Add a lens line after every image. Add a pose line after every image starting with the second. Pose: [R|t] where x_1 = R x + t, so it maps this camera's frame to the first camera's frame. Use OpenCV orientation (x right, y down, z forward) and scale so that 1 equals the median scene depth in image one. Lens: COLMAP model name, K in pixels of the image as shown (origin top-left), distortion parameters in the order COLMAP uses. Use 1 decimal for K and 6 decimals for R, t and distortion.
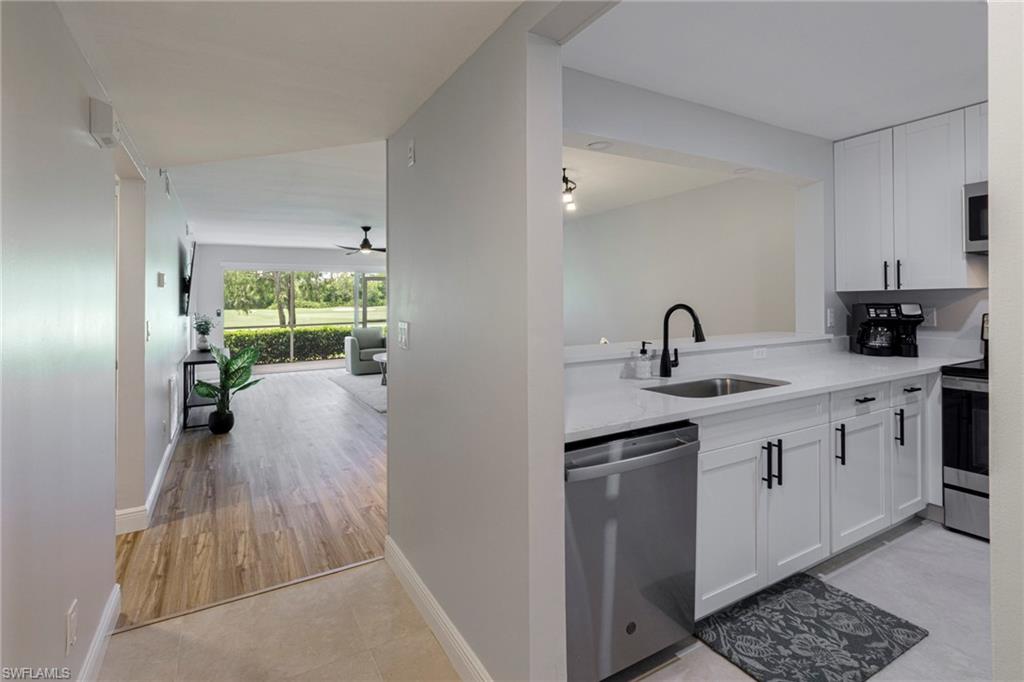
lens RADIAL K [[476.5, 0, 493.2], [0, 476.5, 304.1], [0, 0, 1]] dist [0.008791, -0.000095]
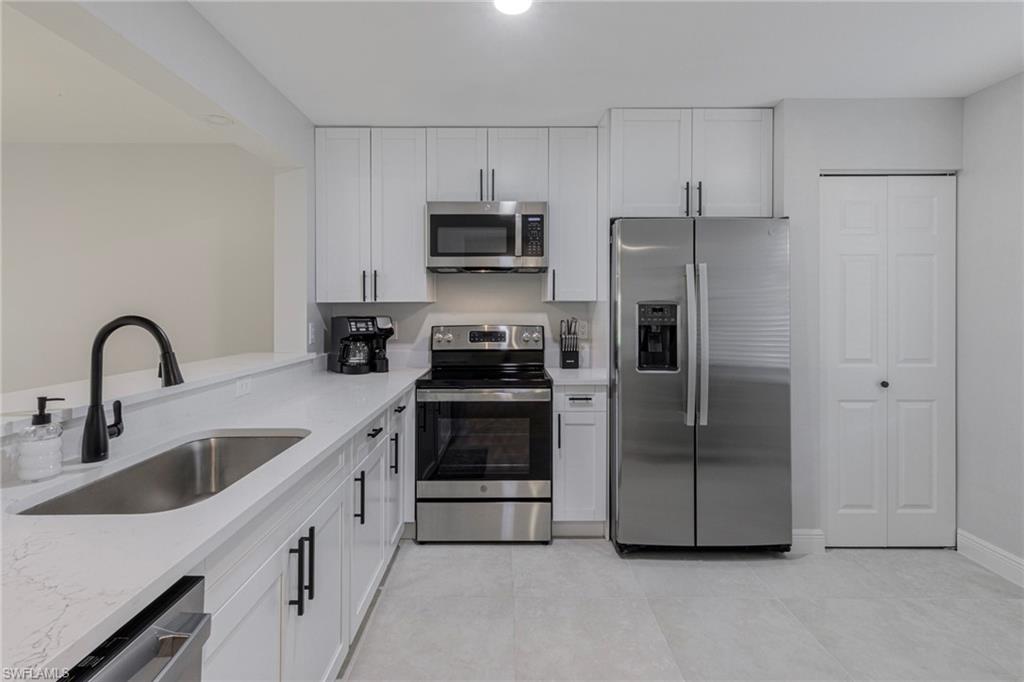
lens RADIAL K [[511.6, 0, 478.8], [0, 511.6, 315.0], [0, 0, 1]] dist [0.007428, 0.001853]
pose [[0.505560, 0.006375, 0.862768, 0.092251], [-0.001003, 0.999976, -0.006801, 0.002824], [-0.862791, 0.002573, 0.505554, 0.358151]]
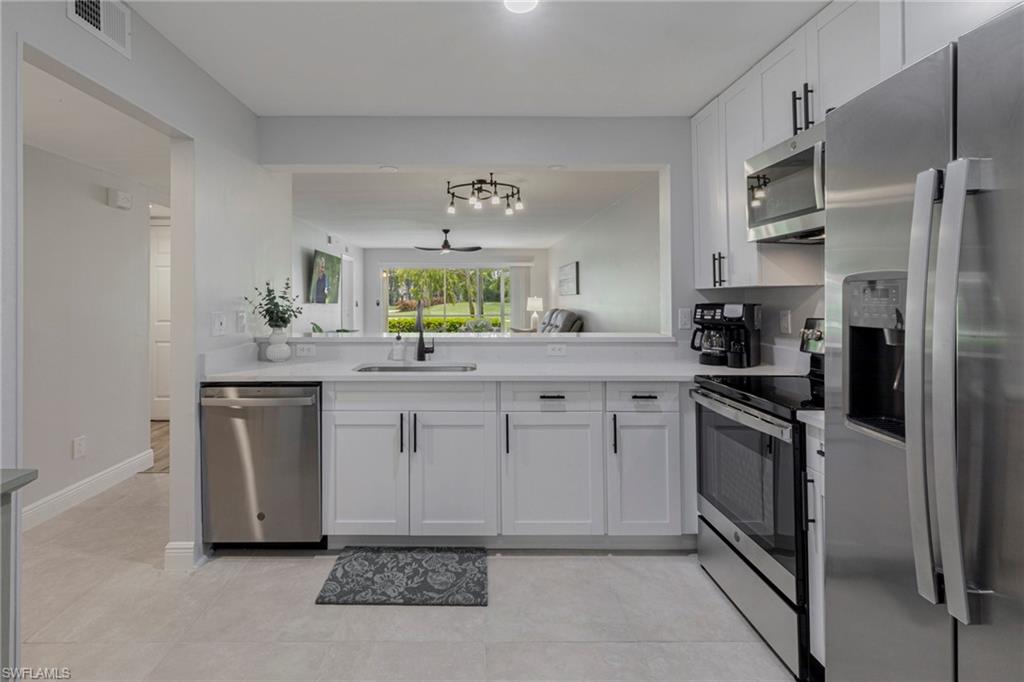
lens RADIAL K [[511.6, 0, 481.9], [0, 511.6, 301.8], [0, 0, 1]] dist [0.007428, 0.001853]
pose [[0.849384, 0.018381, -0.527455, 1.093048], [-0.015147, 0.999831, 0.010450, -0.007937], [0.527558, -0.000887, 0.849519, 0.010090]]
